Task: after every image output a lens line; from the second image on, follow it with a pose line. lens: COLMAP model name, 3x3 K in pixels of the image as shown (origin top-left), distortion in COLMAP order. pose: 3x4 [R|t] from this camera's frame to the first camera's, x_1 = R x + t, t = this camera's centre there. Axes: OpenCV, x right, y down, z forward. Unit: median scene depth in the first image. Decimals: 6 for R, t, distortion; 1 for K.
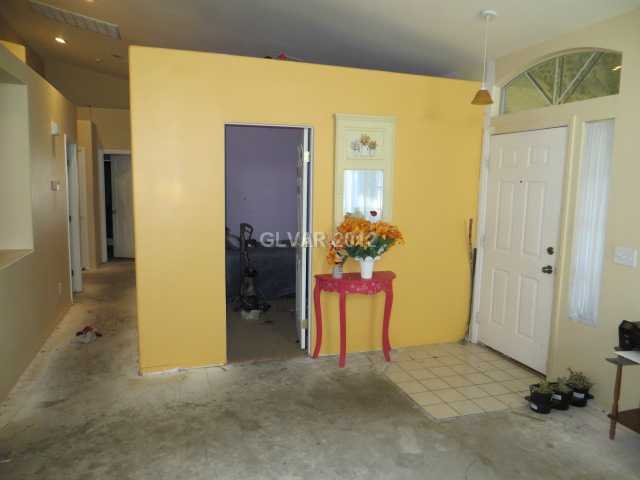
lens RADIAL K [[471.9, 0, 320.0], [0, 471.9, 240.0], [0, 0, 1]] dist [-0.009349, -0.010077]
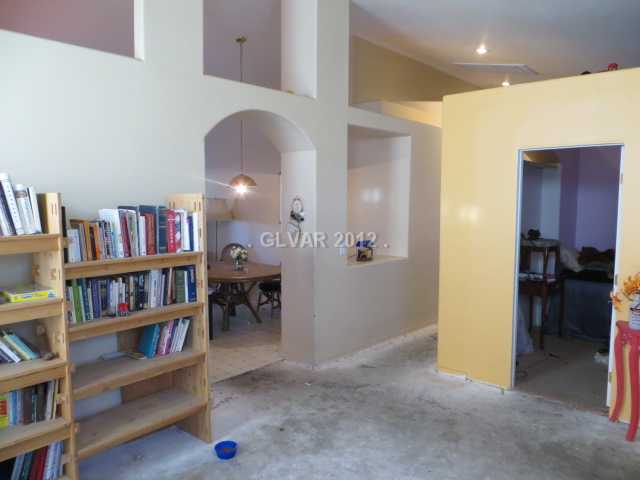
lens RADIAL K [[471.9, 0, 320.0], [0, 471.9, 240.0], [0, 0, 1]] dist [-0.009349, -0.010077]
pose [[0.488909, 0.064512, -0.869946, 0.542582], [-0.097913, 0.995018, 0.018760, -0.038628], [0.866823, 0.076007, 0.492790, 0.157497]]
